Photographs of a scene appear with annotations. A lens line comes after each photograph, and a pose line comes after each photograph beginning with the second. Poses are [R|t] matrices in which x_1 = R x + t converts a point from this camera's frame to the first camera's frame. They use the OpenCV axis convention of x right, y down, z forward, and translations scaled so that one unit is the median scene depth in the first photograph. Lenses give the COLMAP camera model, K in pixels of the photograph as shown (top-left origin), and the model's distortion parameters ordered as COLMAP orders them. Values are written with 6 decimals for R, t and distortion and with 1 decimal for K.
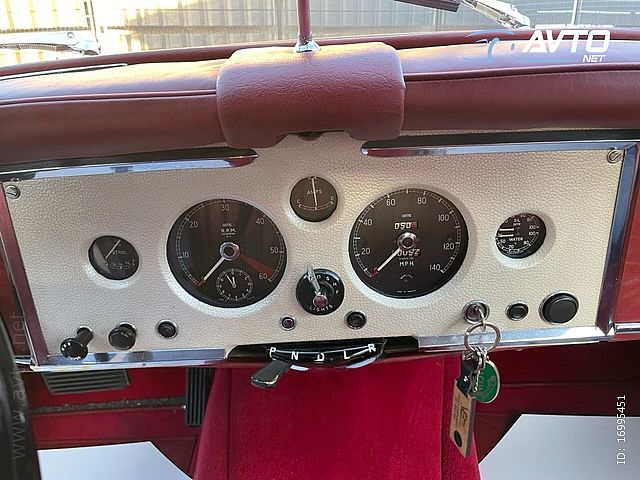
lens RADIAL K [[482.7, 0, 320.0], [0, 482.7, 240.0], [0, 0, 1]] dist [0.095897, -0.120049]
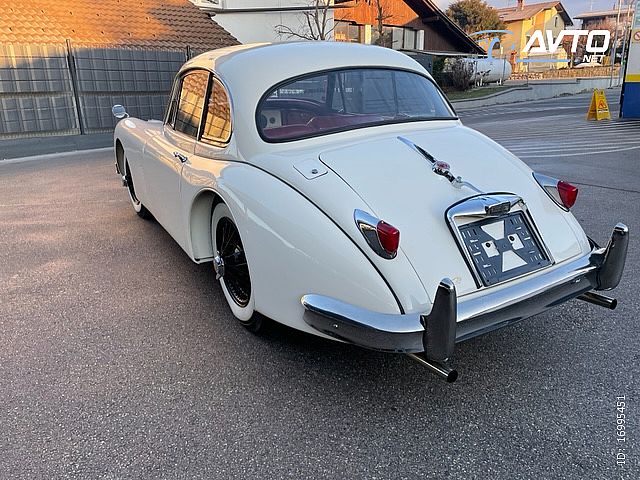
lens RADIAL K [[482.7, 0, 320.0], [0, 482.7, 240.0], [0, 0, 1]] dist [0.095897, -0.120049]
pose [[0.867807, -0.159675, 0.470547, -3.210905], [0.207898, 0.976769, -0.051961, 2.651161], [-0.451319, 0.142918, 0.880844, -6.603942]]
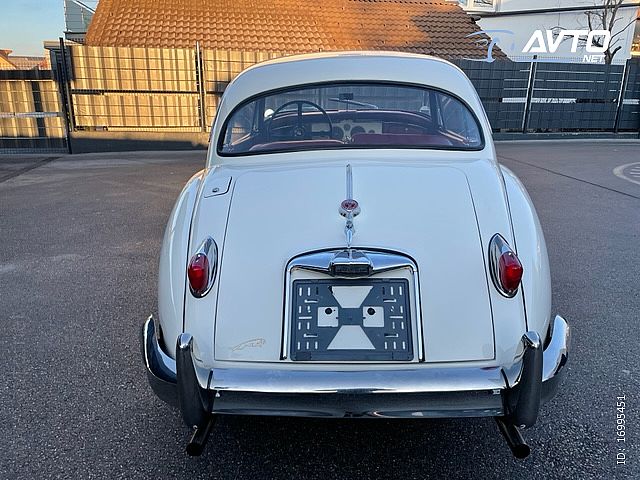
lens RADIAL K [[482.7, 0, 320.0], [0, 482.7, 240.0], [0, 0, 1]] dist [0.095897, -0.120049]
pose [[0.998974, 0.032631, -0.031410, -0.145562], [-0.035802, 0.993685, -0.106345, 2.645953], [0.027742, 0.107360, 0.993833, -6.880635]]
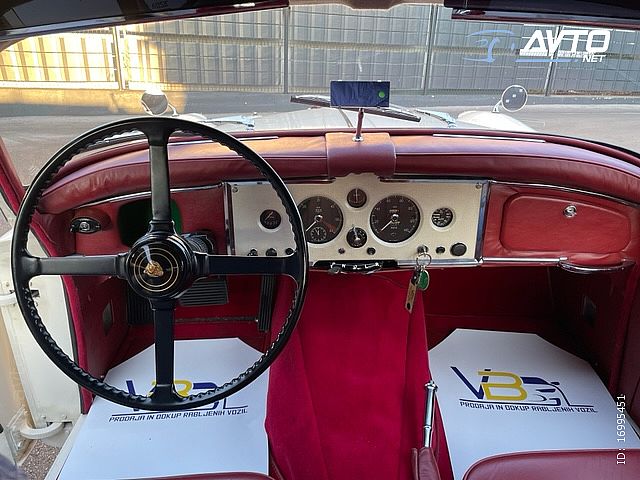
lens RADIAL K [[482.7, 0, 320.0], [0, 482.7, 240.0], [0, 0, 1]] dist [0.095897, -0.120049]
pose [[0.998797, 0.041793, 0.025654, -0.230461], [-0.041746, 0.999125, -0.002364, 0.127608], [-0.025730, 0.001290, 0.999668, -1.300184]]
